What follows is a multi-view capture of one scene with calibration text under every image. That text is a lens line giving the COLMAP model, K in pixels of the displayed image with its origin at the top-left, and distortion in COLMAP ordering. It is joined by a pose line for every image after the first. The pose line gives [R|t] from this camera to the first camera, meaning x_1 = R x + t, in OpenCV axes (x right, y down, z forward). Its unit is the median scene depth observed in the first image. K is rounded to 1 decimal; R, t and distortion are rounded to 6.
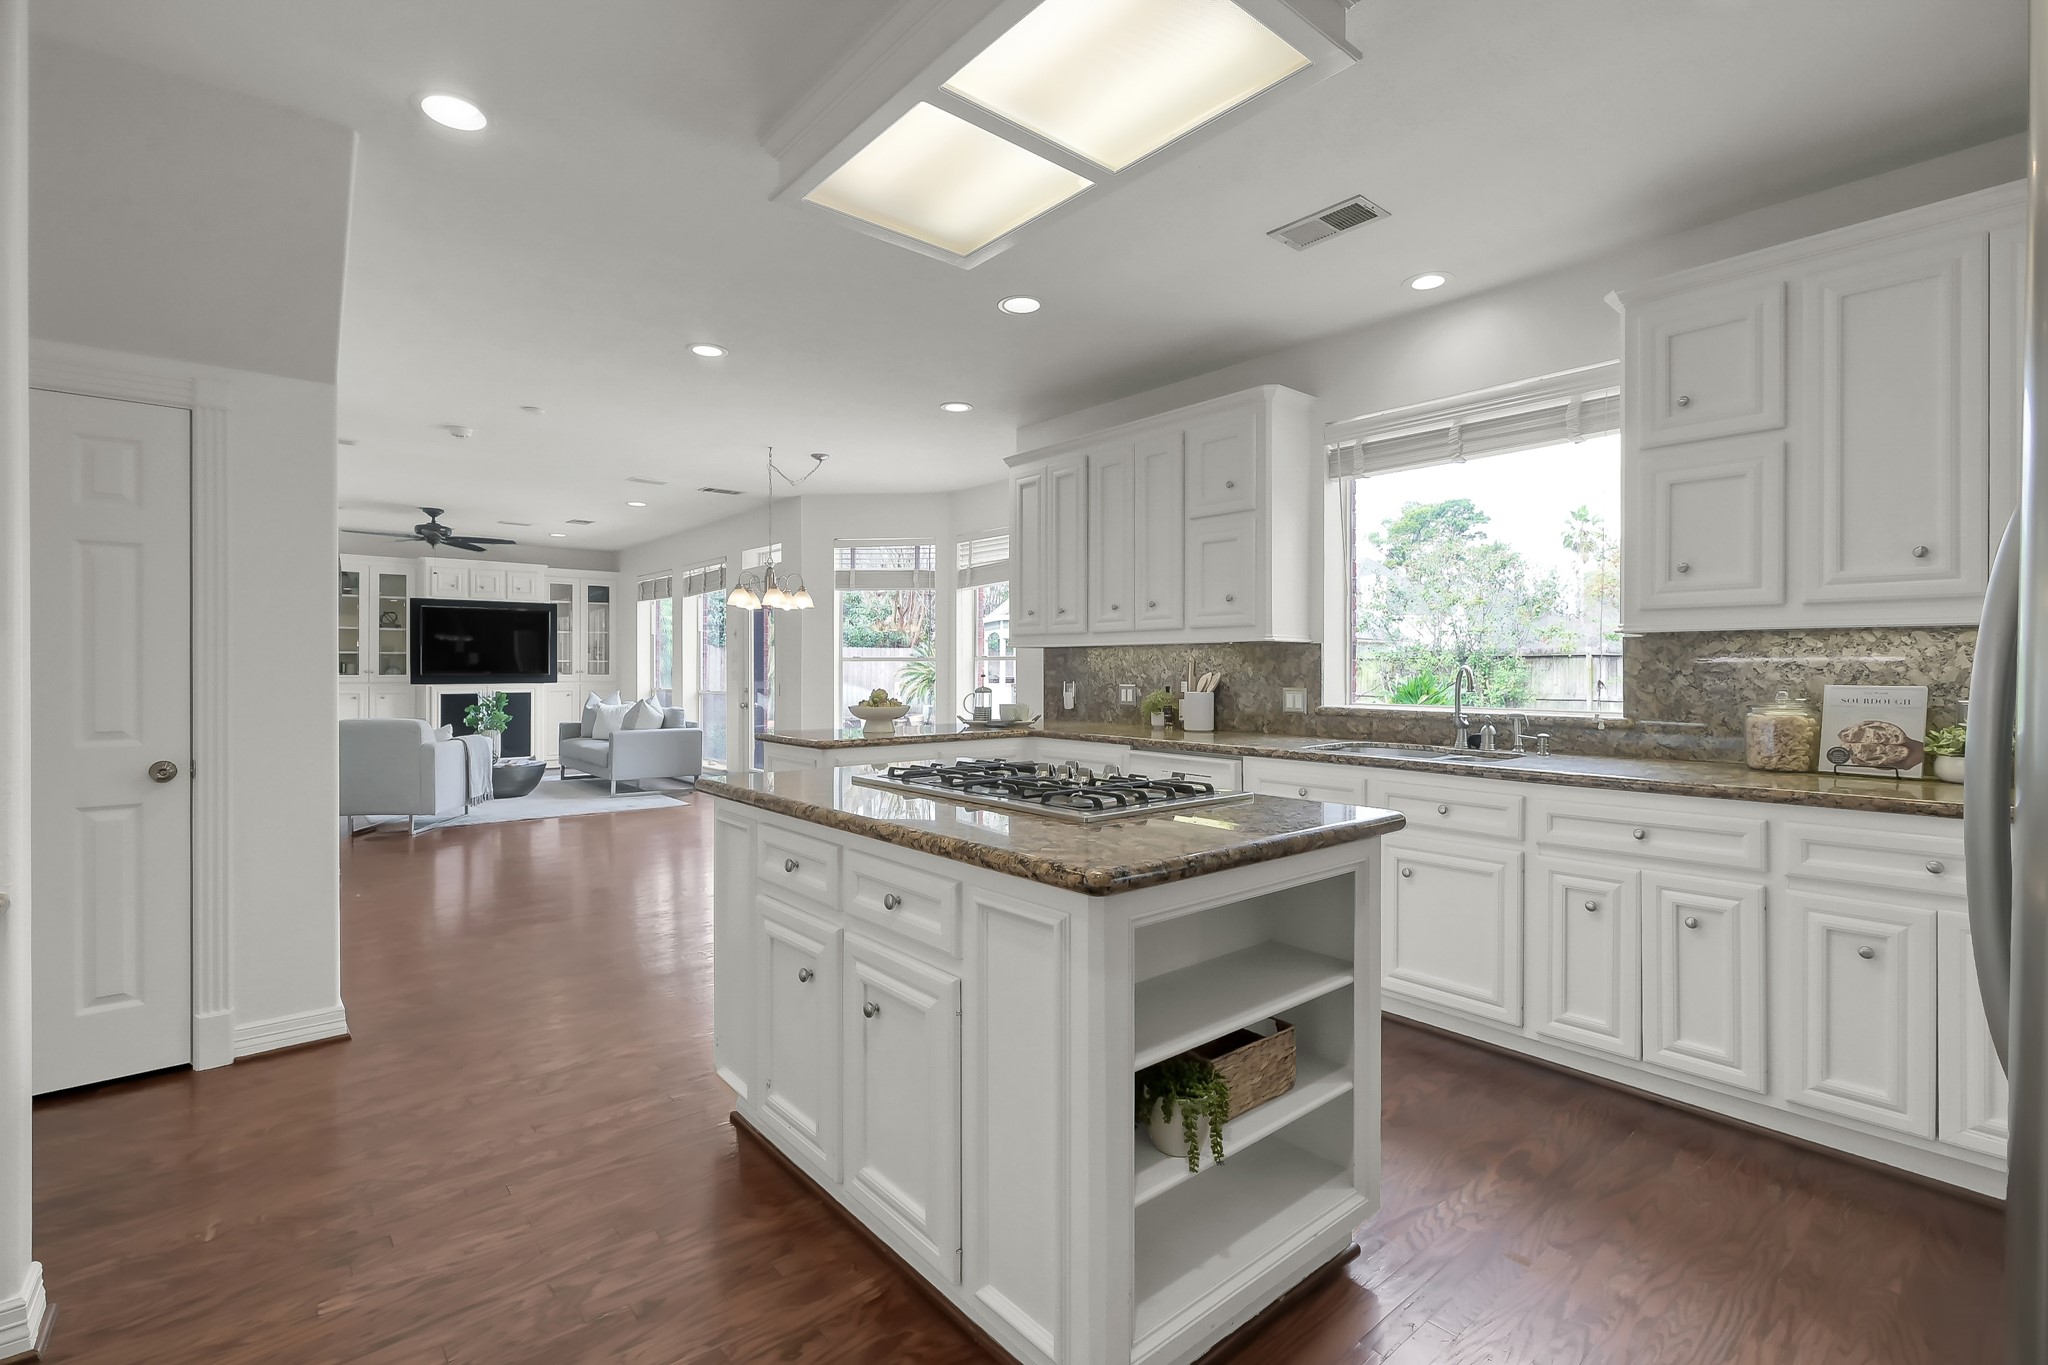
lens RADIAL K [[942.3, 0, 1034.3], [0, 942.3, 671.0], [0, 0, 1]] dist [0.004110, 0.000563]
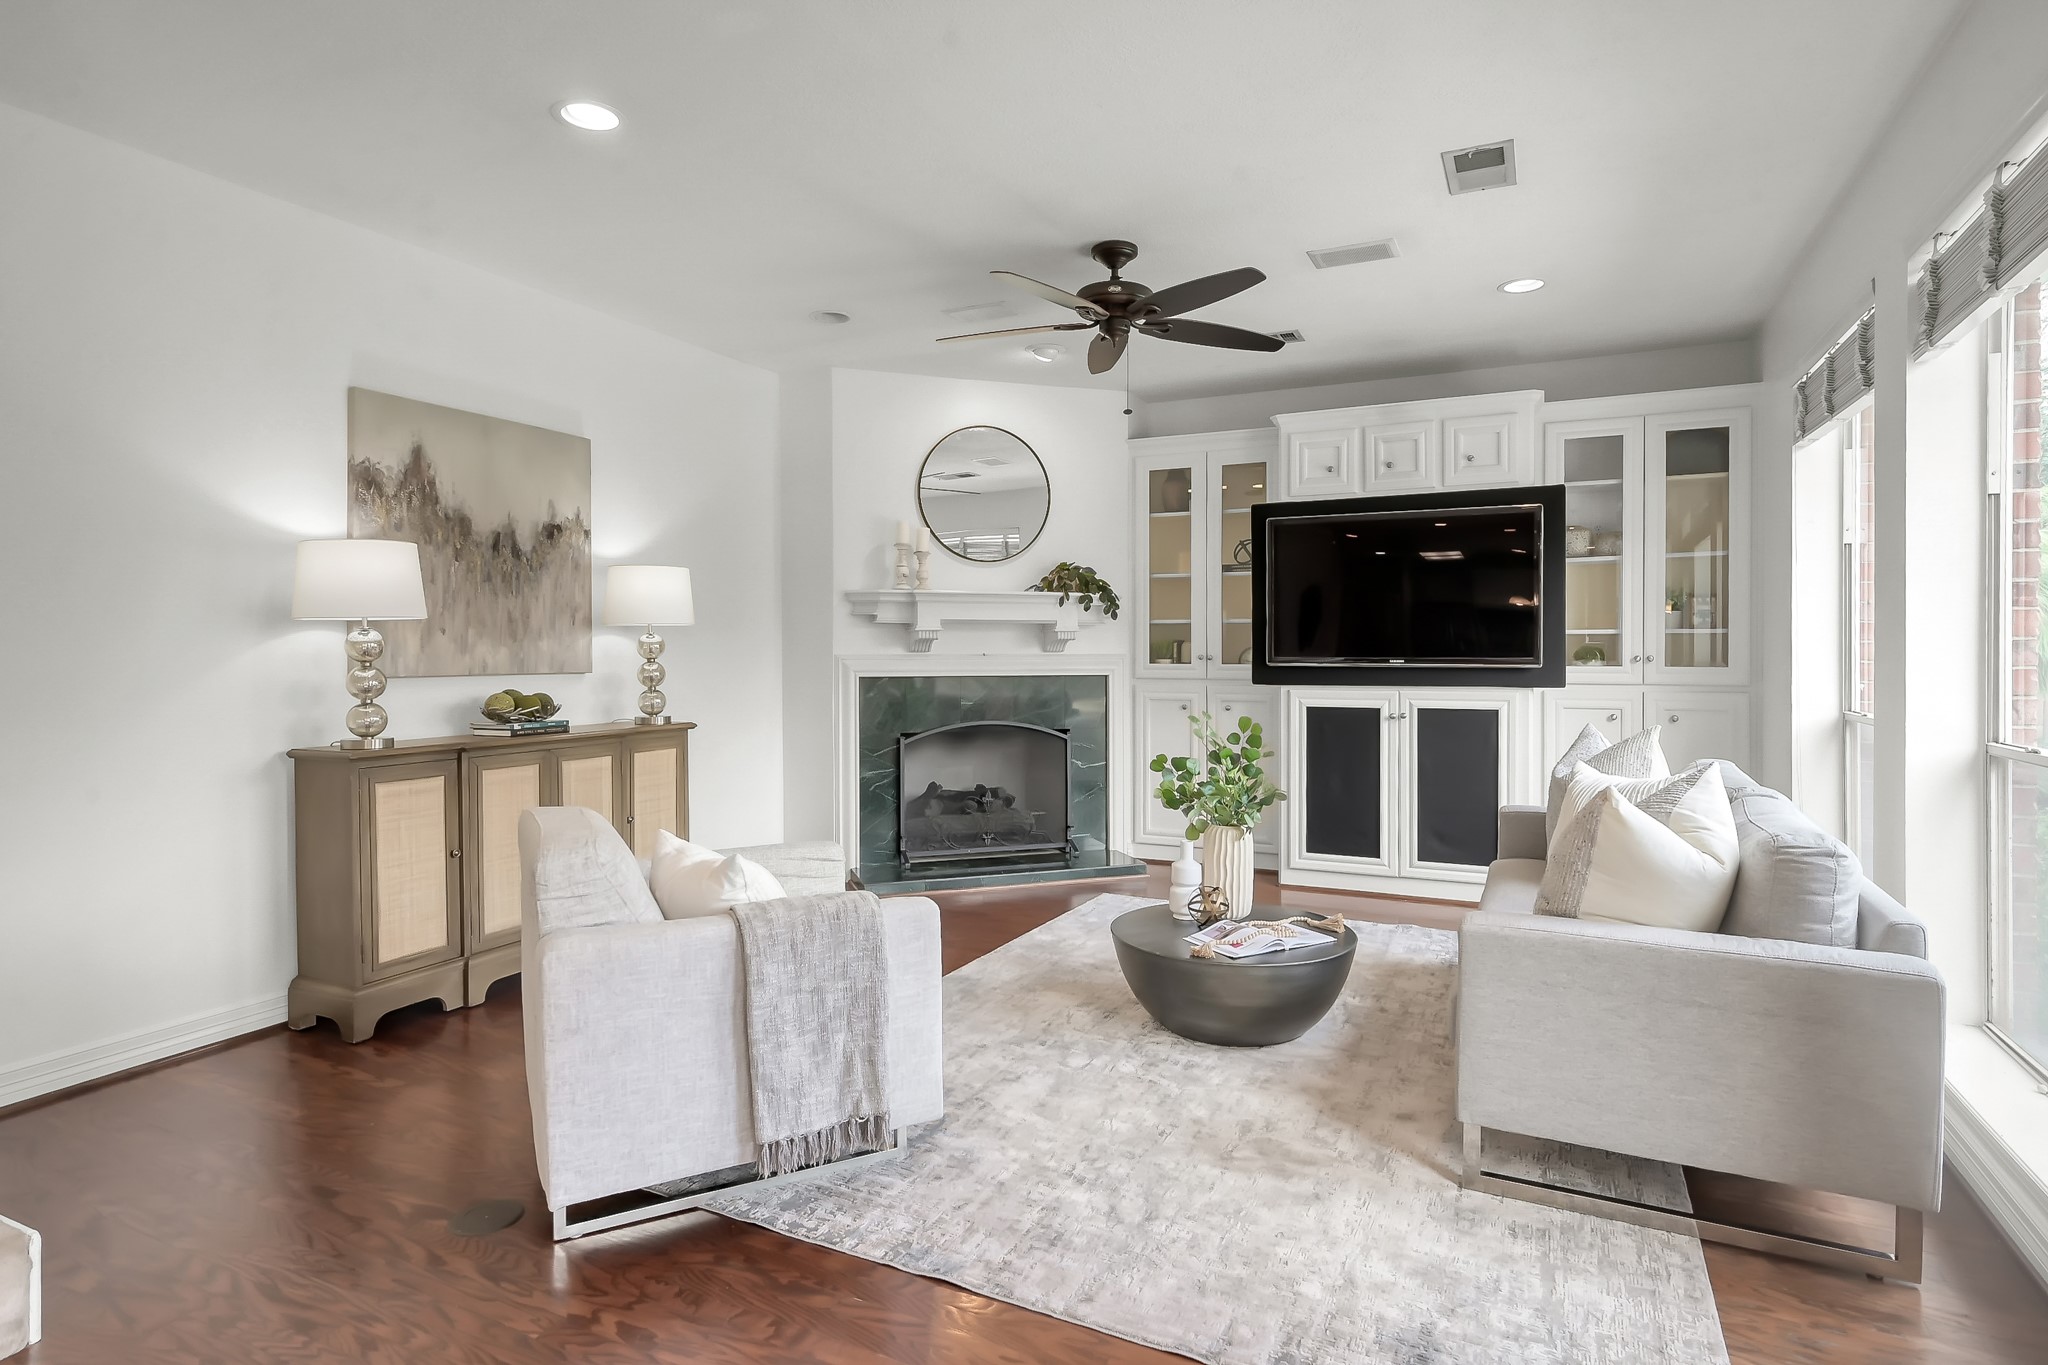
lens RADIAL K [[1053.0, 0, 1025.6], [0, 1053.0, 667.1], [0, 0, 1]] dist [0.002257, 0.000436]
pose [[0.397617, 0.013067, -0.917459, -0.174134], [-0.000324, 0.999901, 0.014101, -0.001896], [0.917552, -0.005309, 0.397581, 0.556705]]
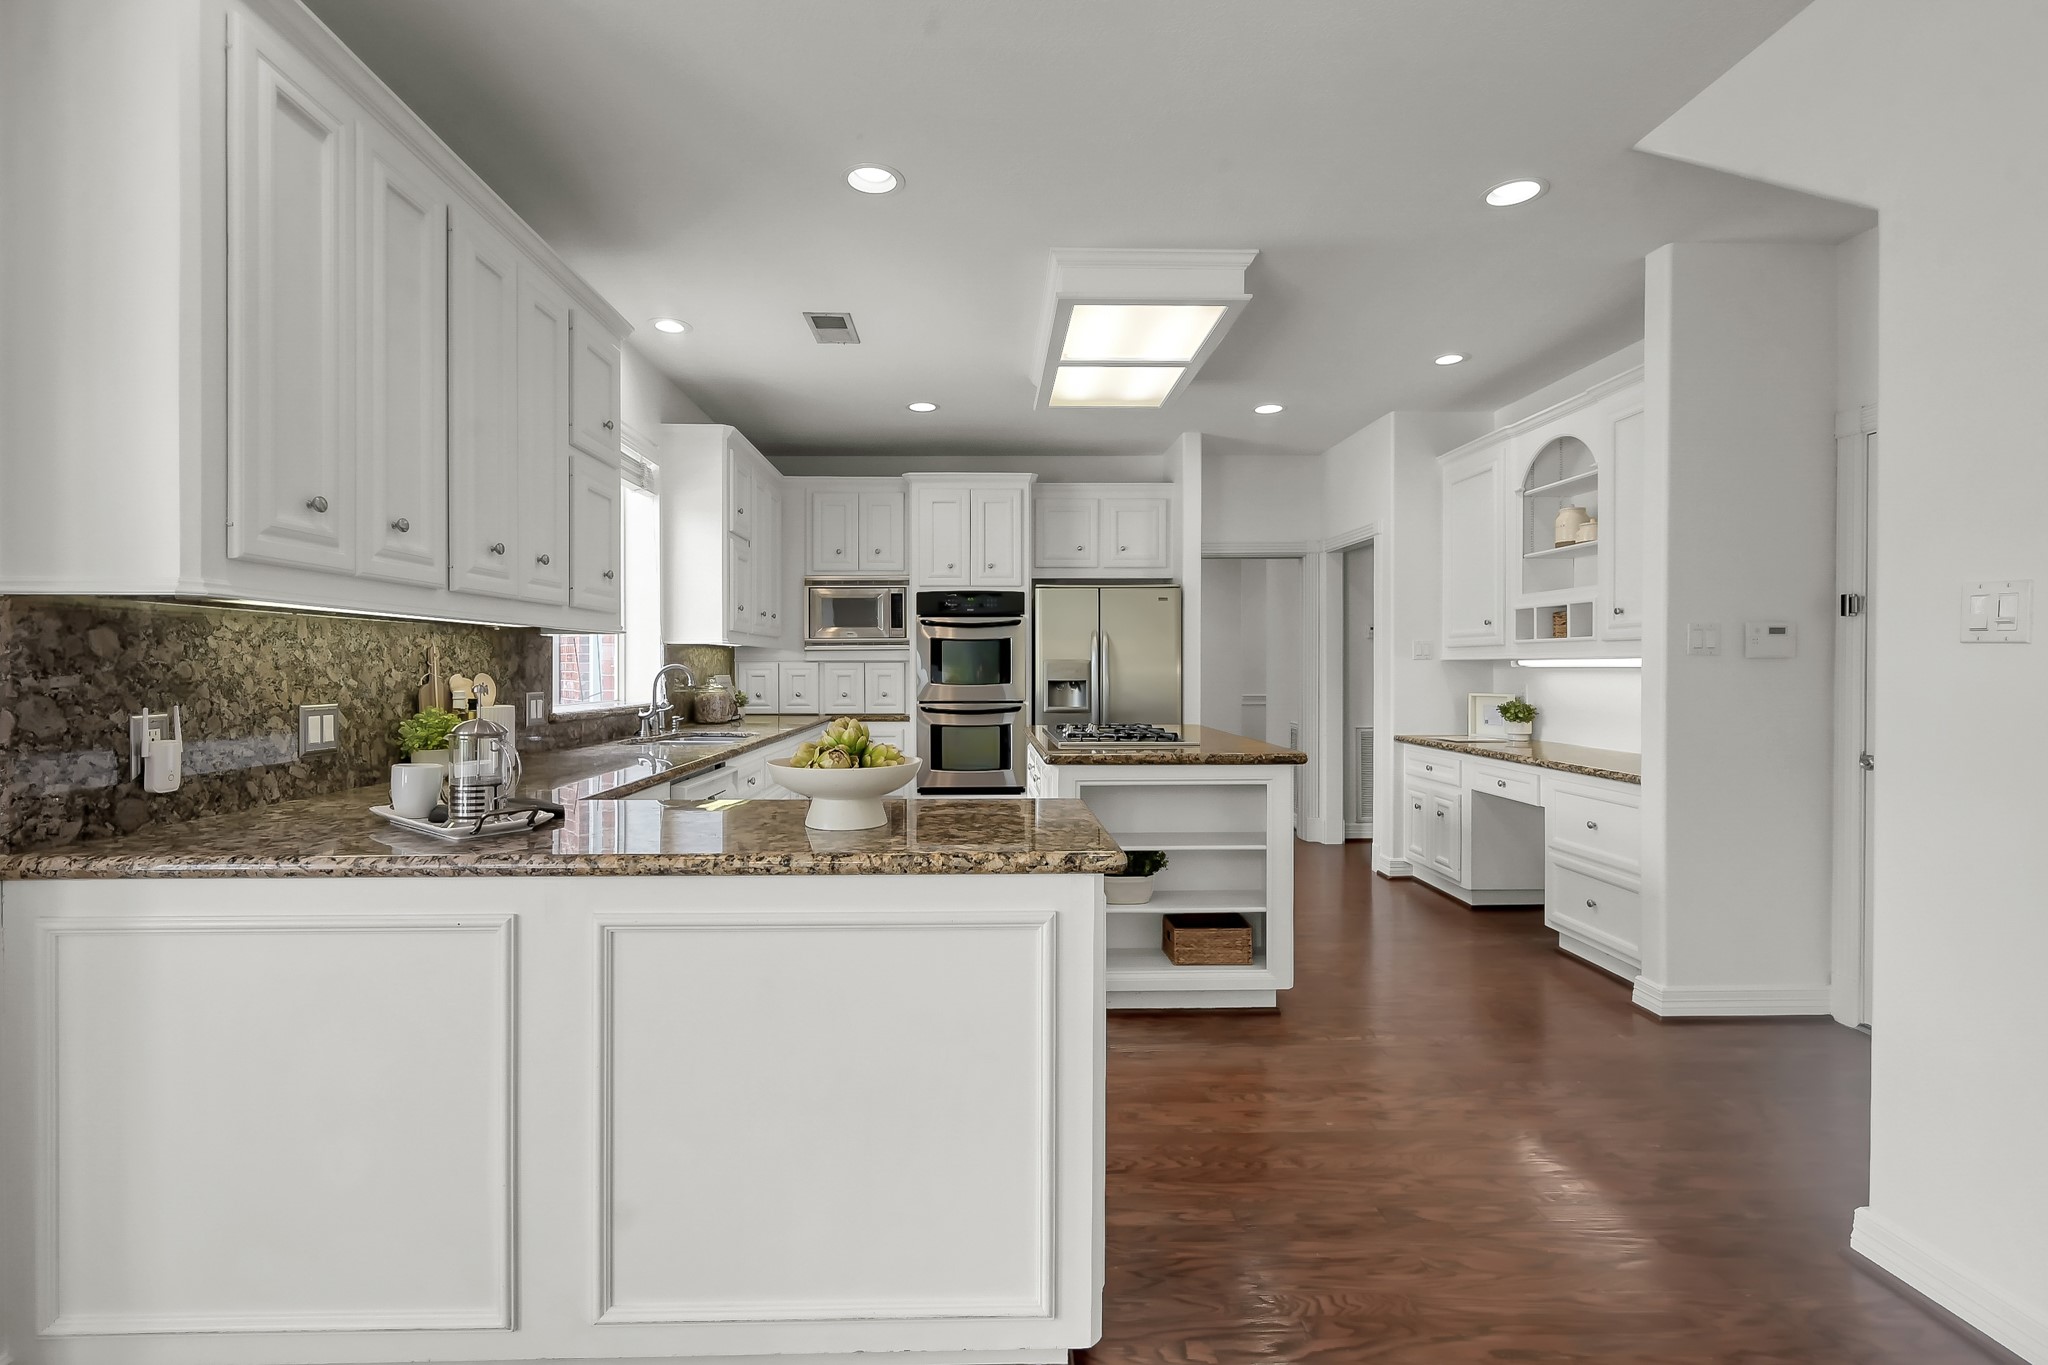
lens RADIAL K [[900.1, 0, 1013.4], [0, 900.1, 670.7], [0, 0, 1]] dist [-0.002373, -0.000139]
pose [[-0.779479, -0.002912, 0.626422, -0.691597], [0.003169, 0.999958, 0.008591, -0.006571], [-0.626421, 0.008682, -0.779437, 1.879894]]
